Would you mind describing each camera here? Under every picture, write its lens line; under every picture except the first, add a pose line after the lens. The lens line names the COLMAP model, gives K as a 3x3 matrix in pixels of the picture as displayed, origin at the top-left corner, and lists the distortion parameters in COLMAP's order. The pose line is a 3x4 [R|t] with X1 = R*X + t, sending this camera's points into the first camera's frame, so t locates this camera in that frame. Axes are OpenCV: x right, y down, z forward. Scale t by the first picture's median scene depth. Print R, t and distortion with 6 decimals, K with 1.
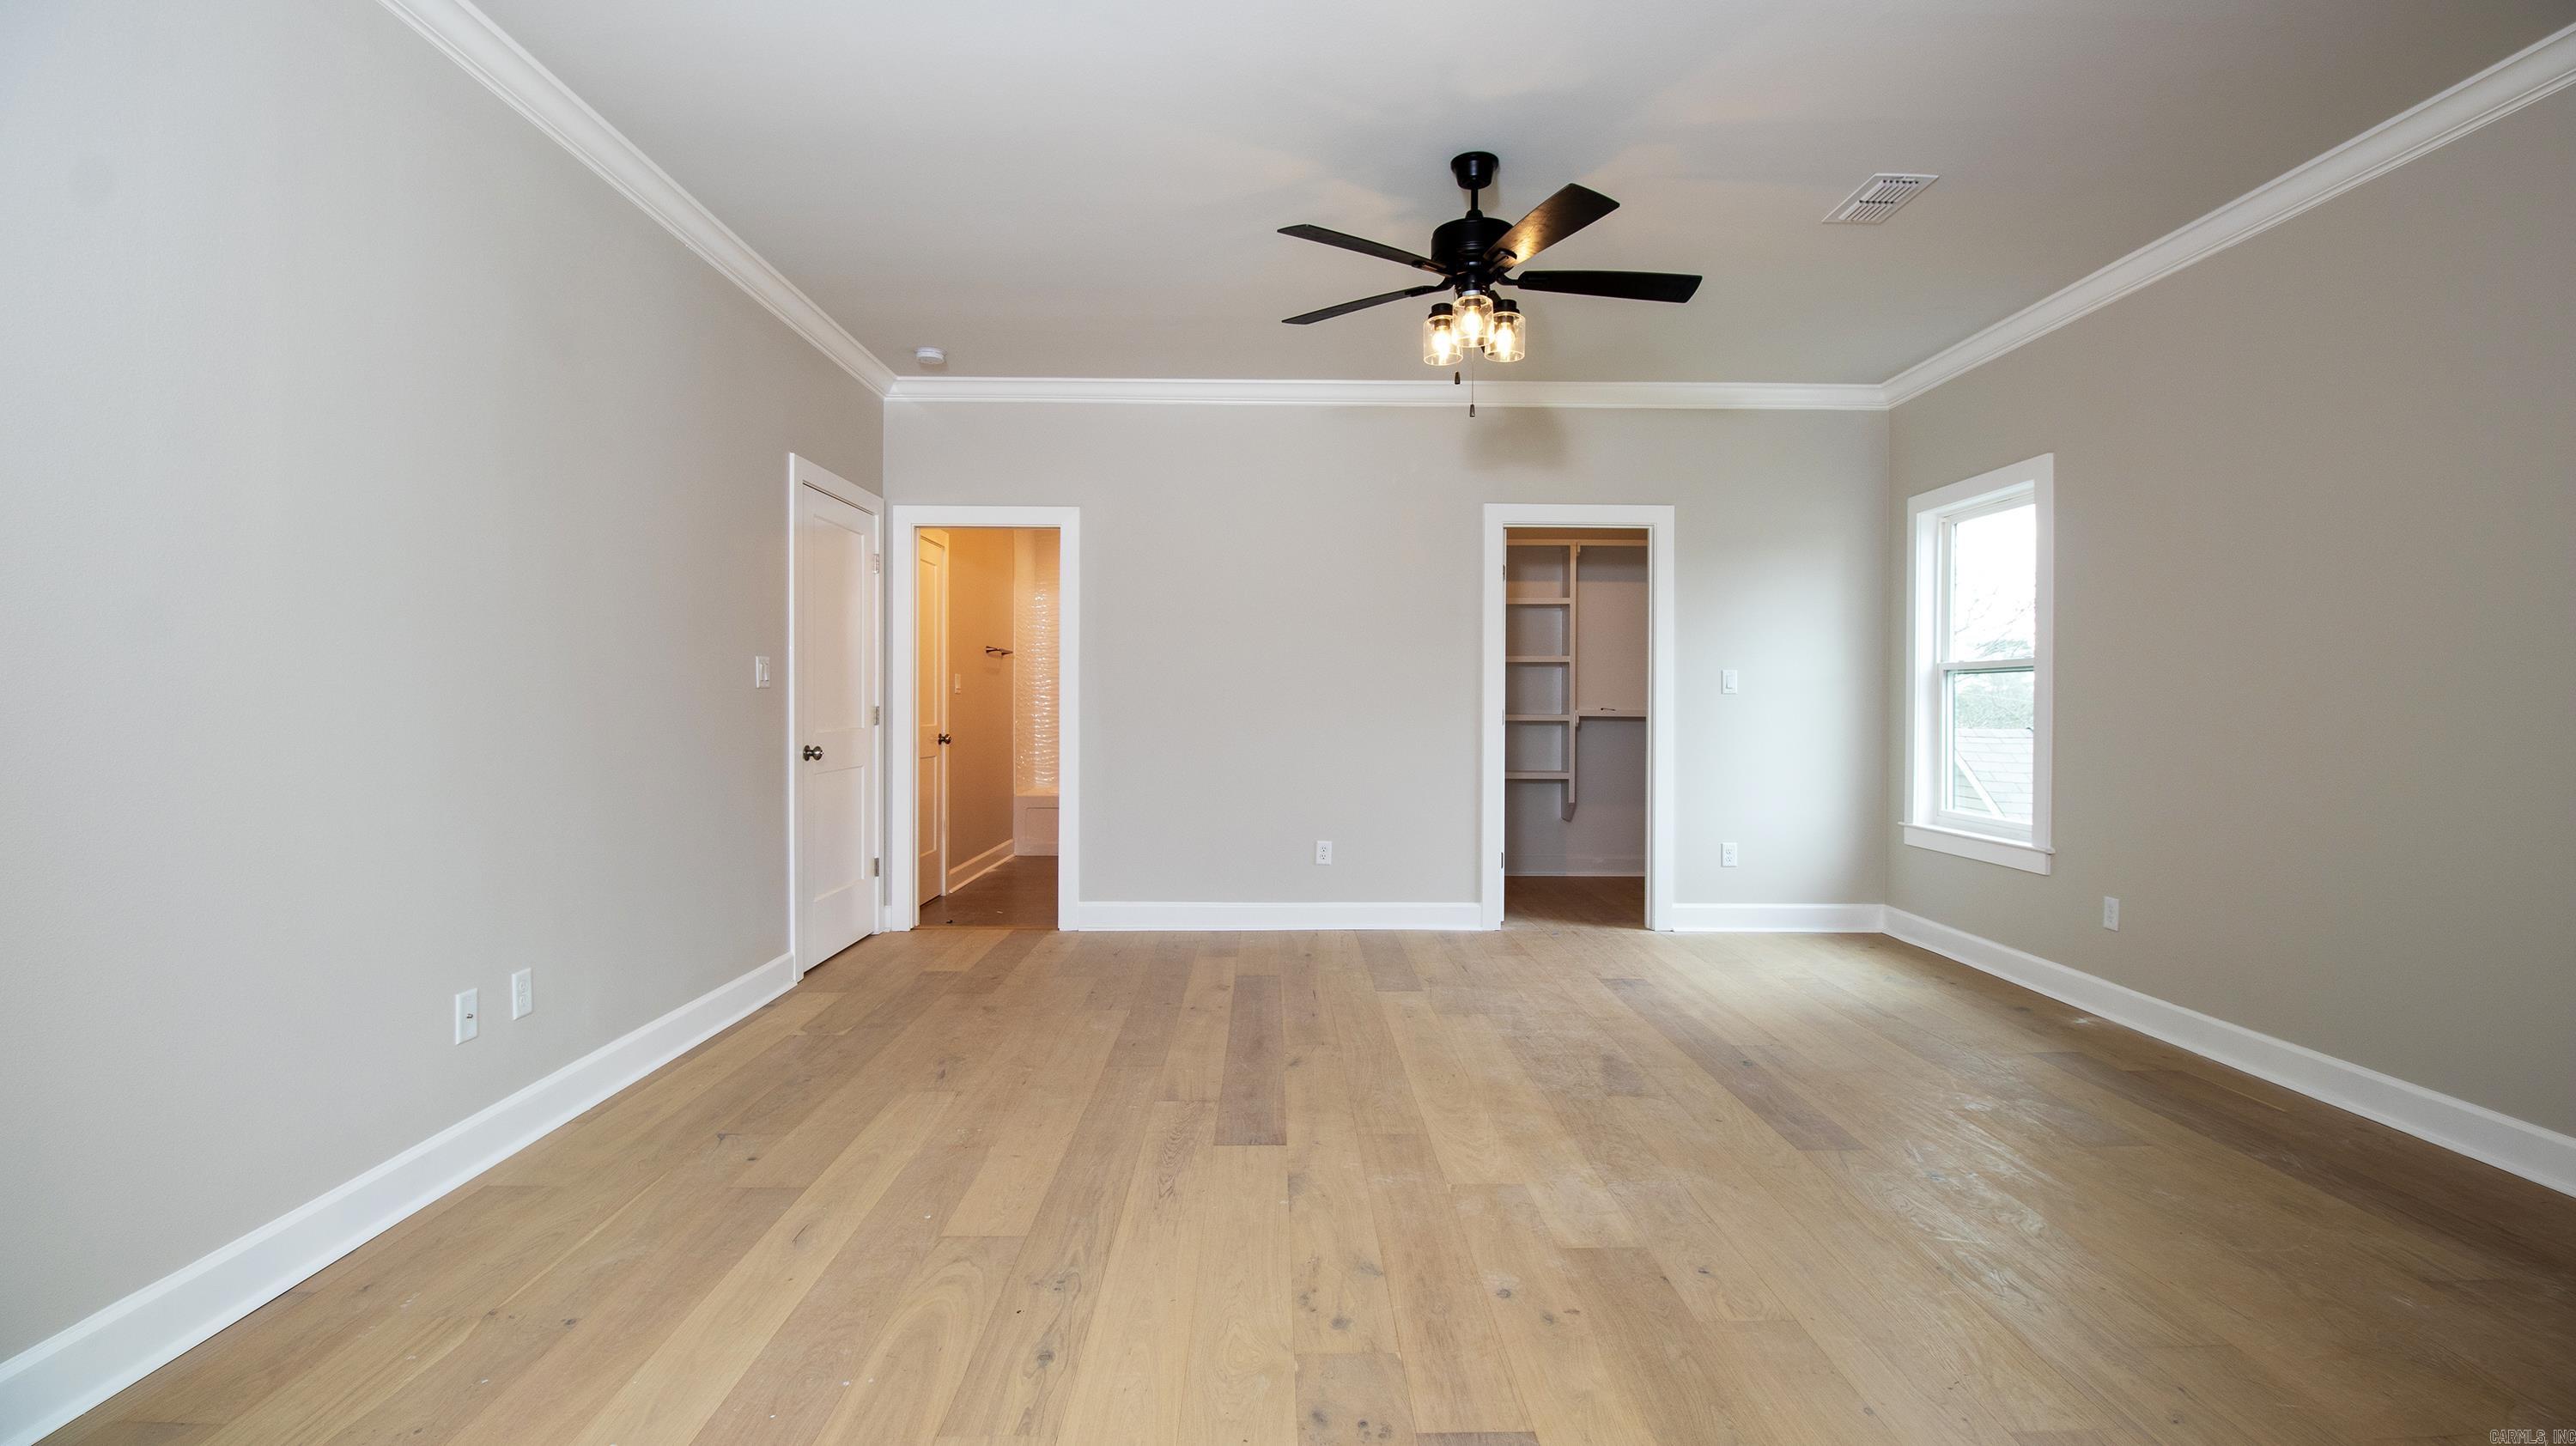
lens RADIAL K [[1192.7, 0, 1300.5], [0, 1192.7, 717.4], [0, 0, 1]] dist [-0.002491, -0.000744]
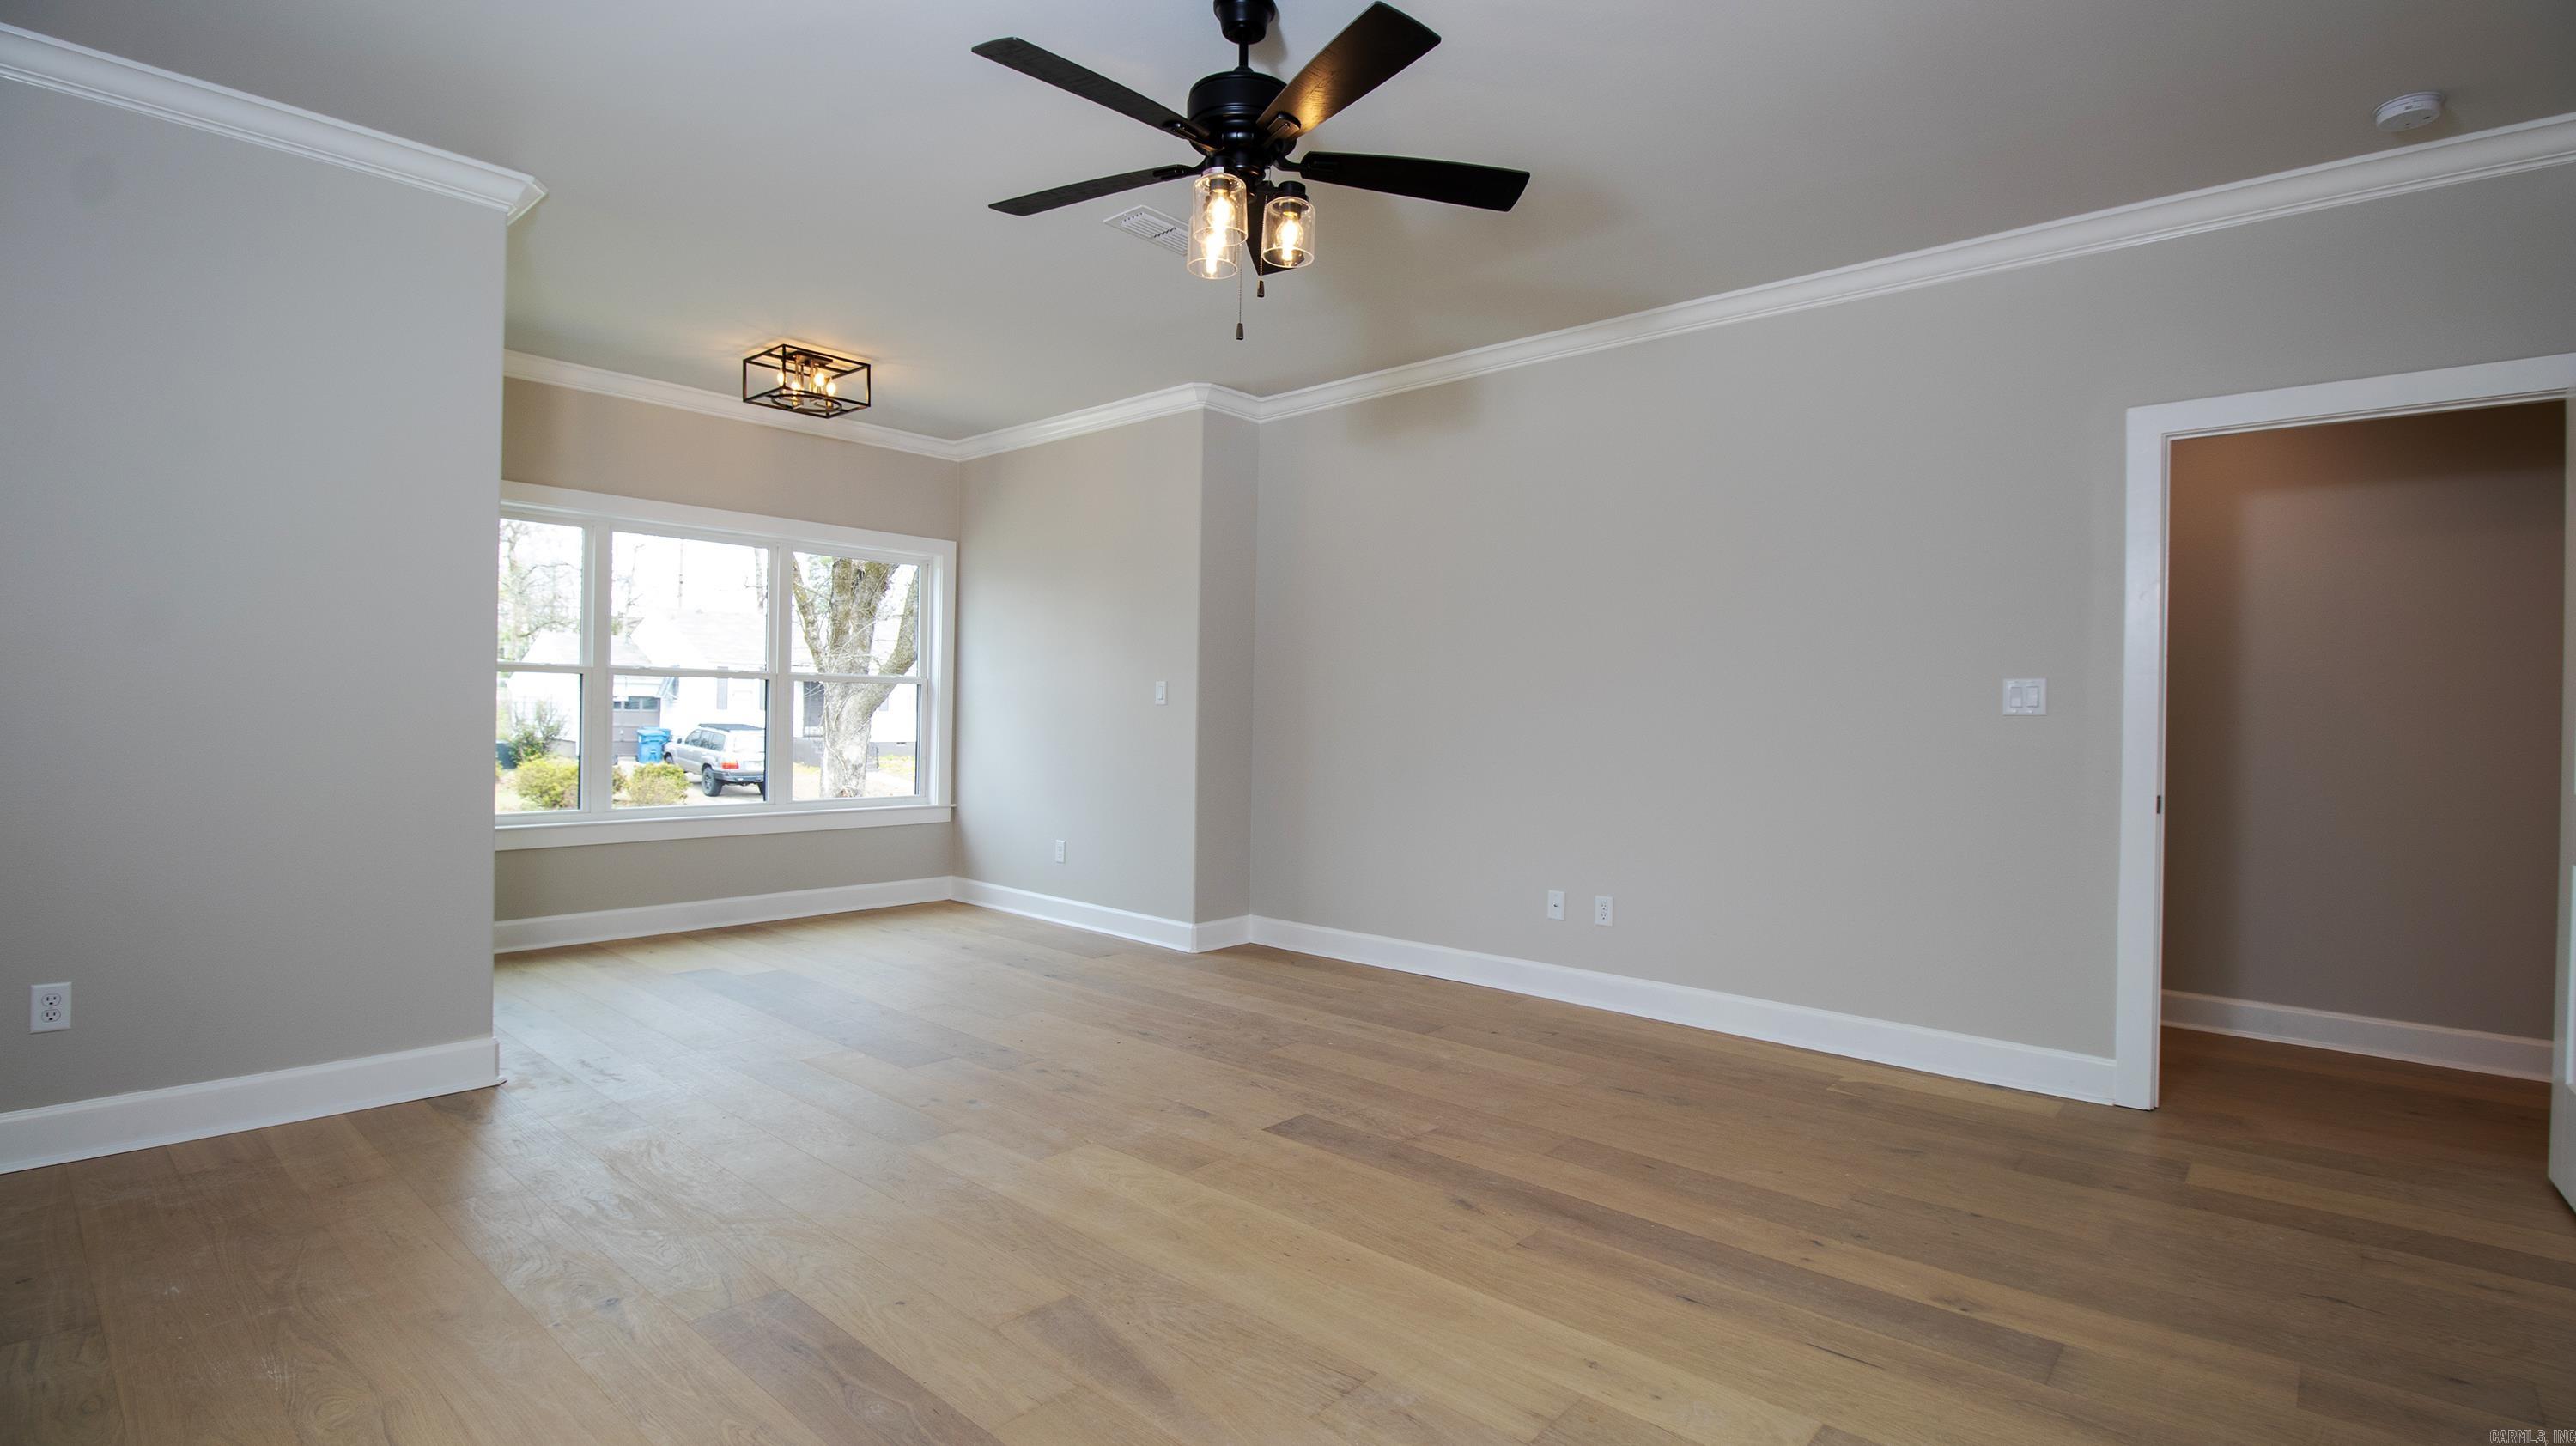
lens RADIAL K [[1192.7, 0, 1300.5], [0, 1192.7, 717.4], [0, 0, 1]] dist [-0.002491, -0.000744]
pose [[-0.678765, -0.013588, -0.734229, 0.658007], [-0.029292, 0.999534, 0.008581, -0.018725], [0.733771, 0.027332, -0.678847, 1.518069]]
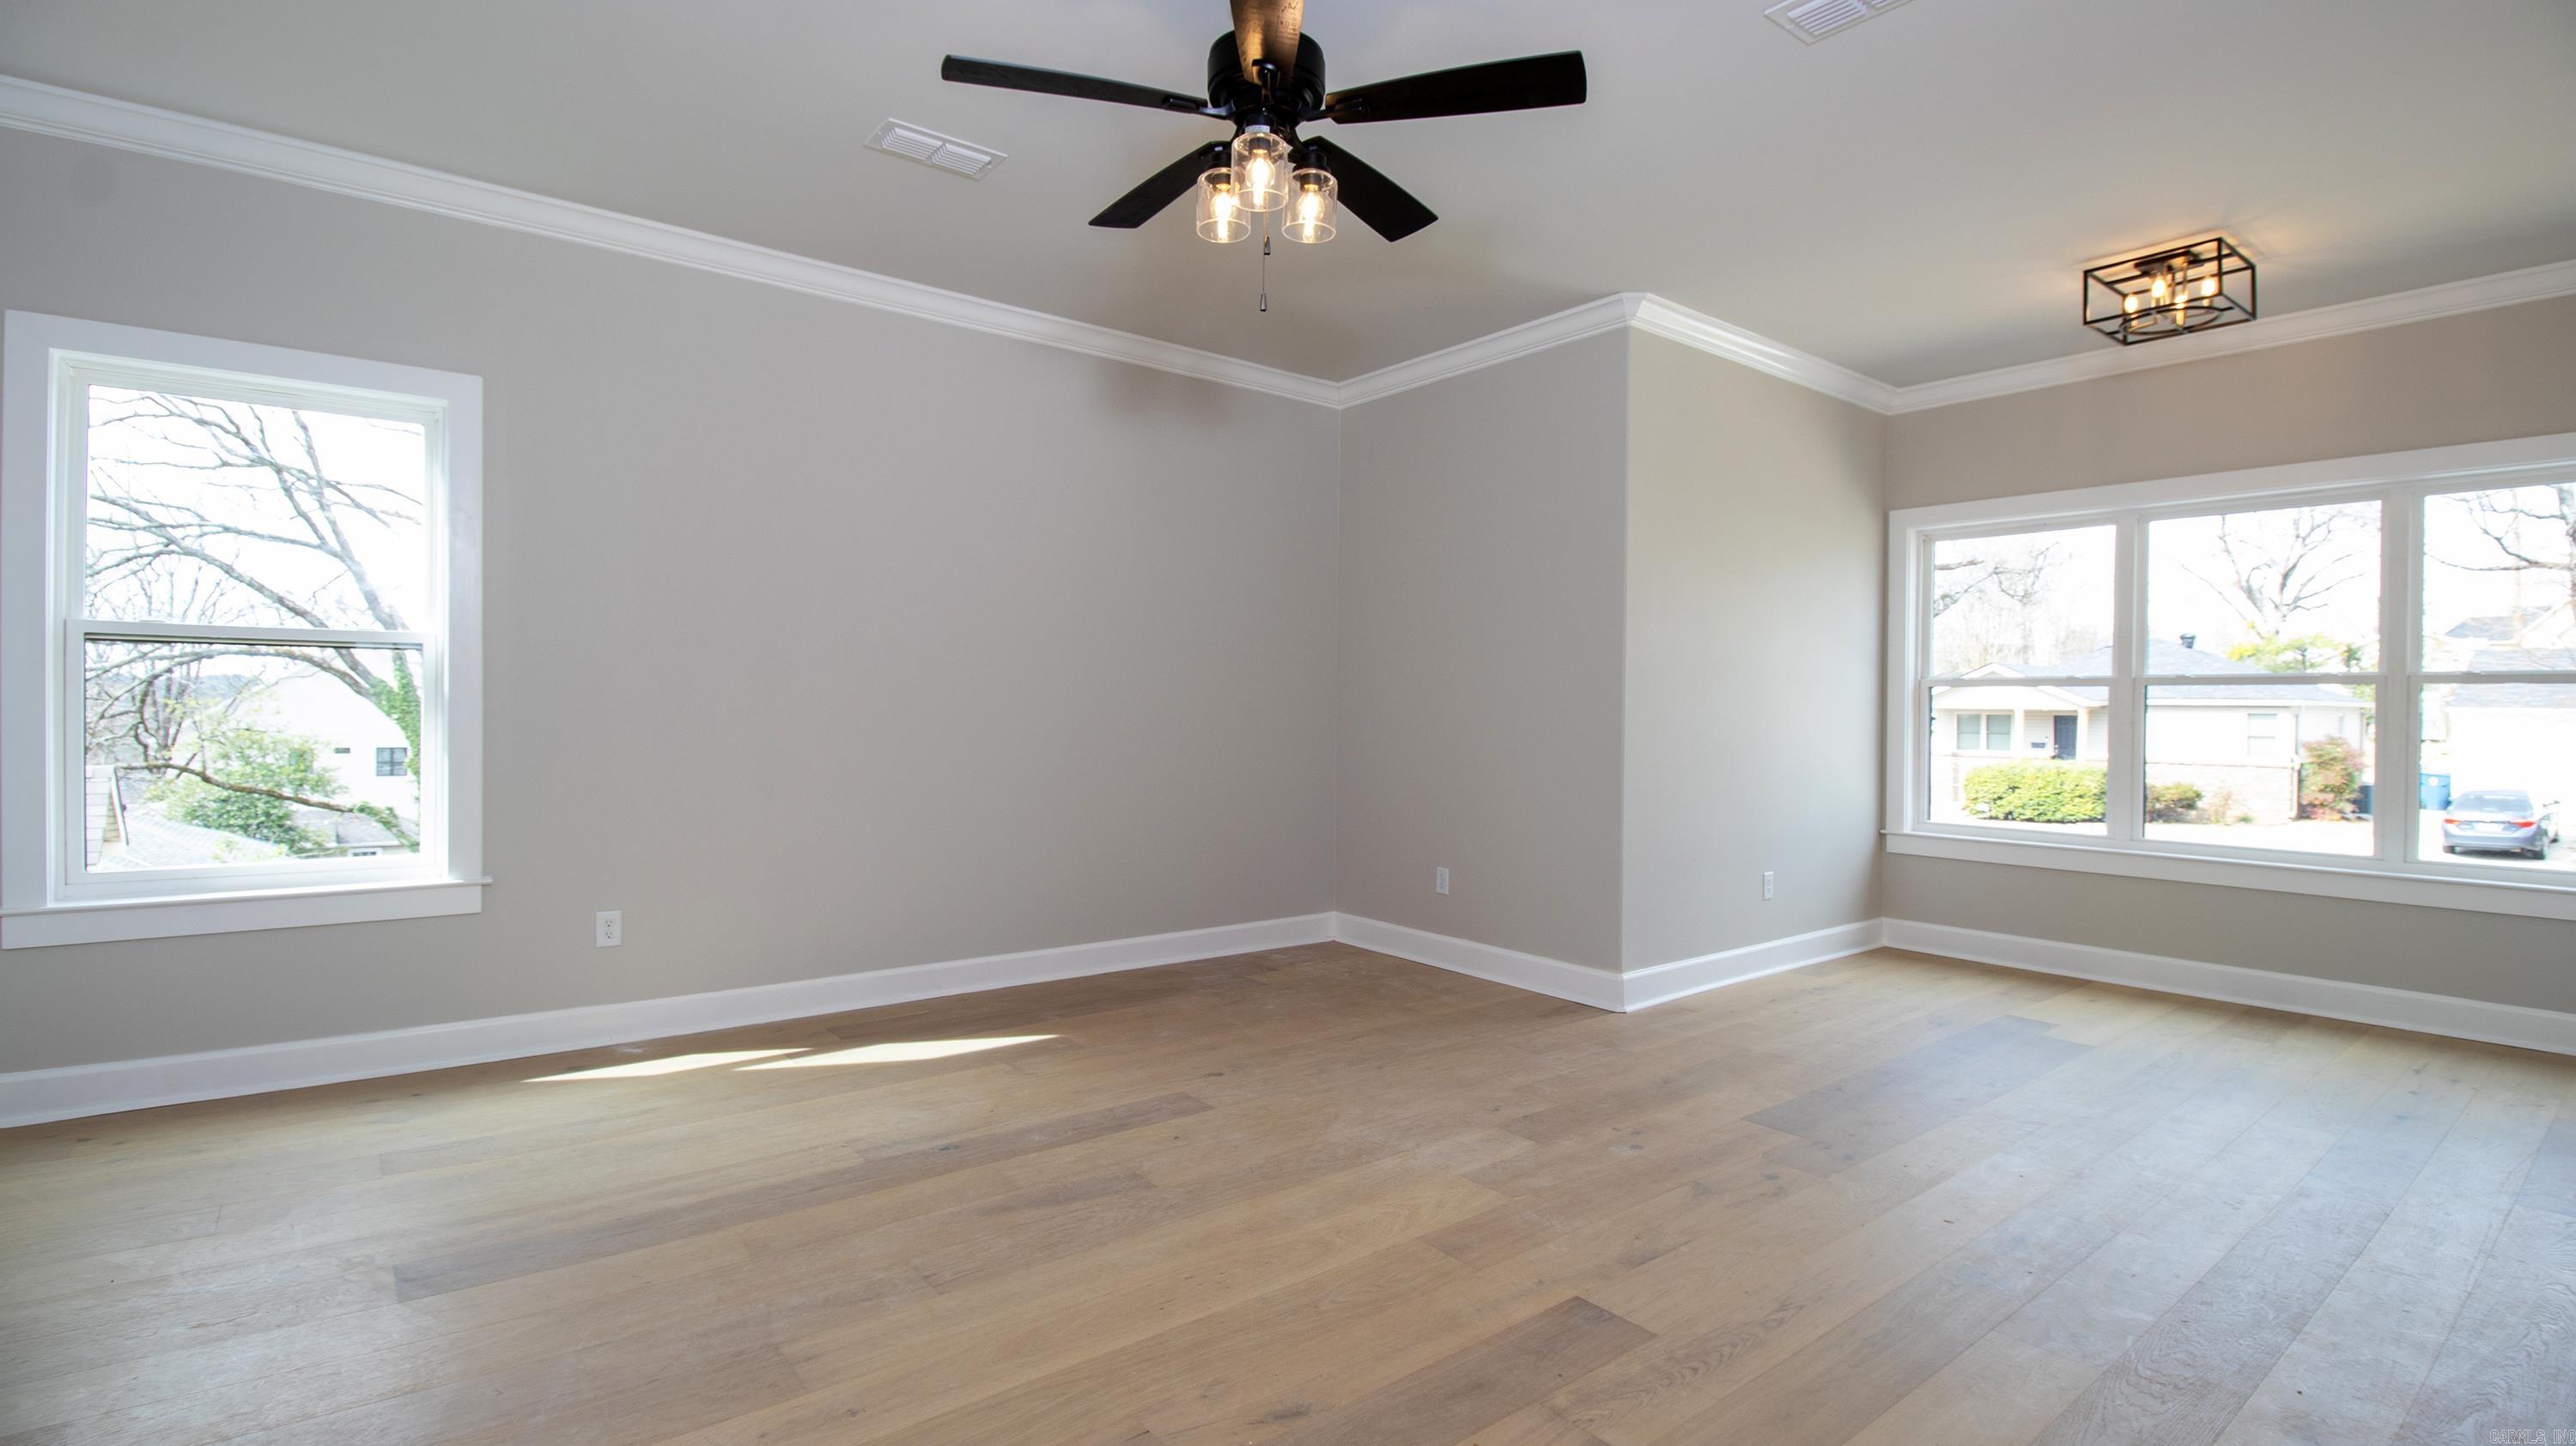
lens RADIAL K [[1192.7, 0, 1300.5], [0, 1192.7, 717.4], [0, 0, 1]] dist [-0.002491, -0.000744]
pose [[-0.607761, -0.017829, 0.793920, -0.435746], [-0.005388, 0.999818, 0.018327, -0.018802], [-0.794102, 0.006861, -0.607746, 1.391829]]
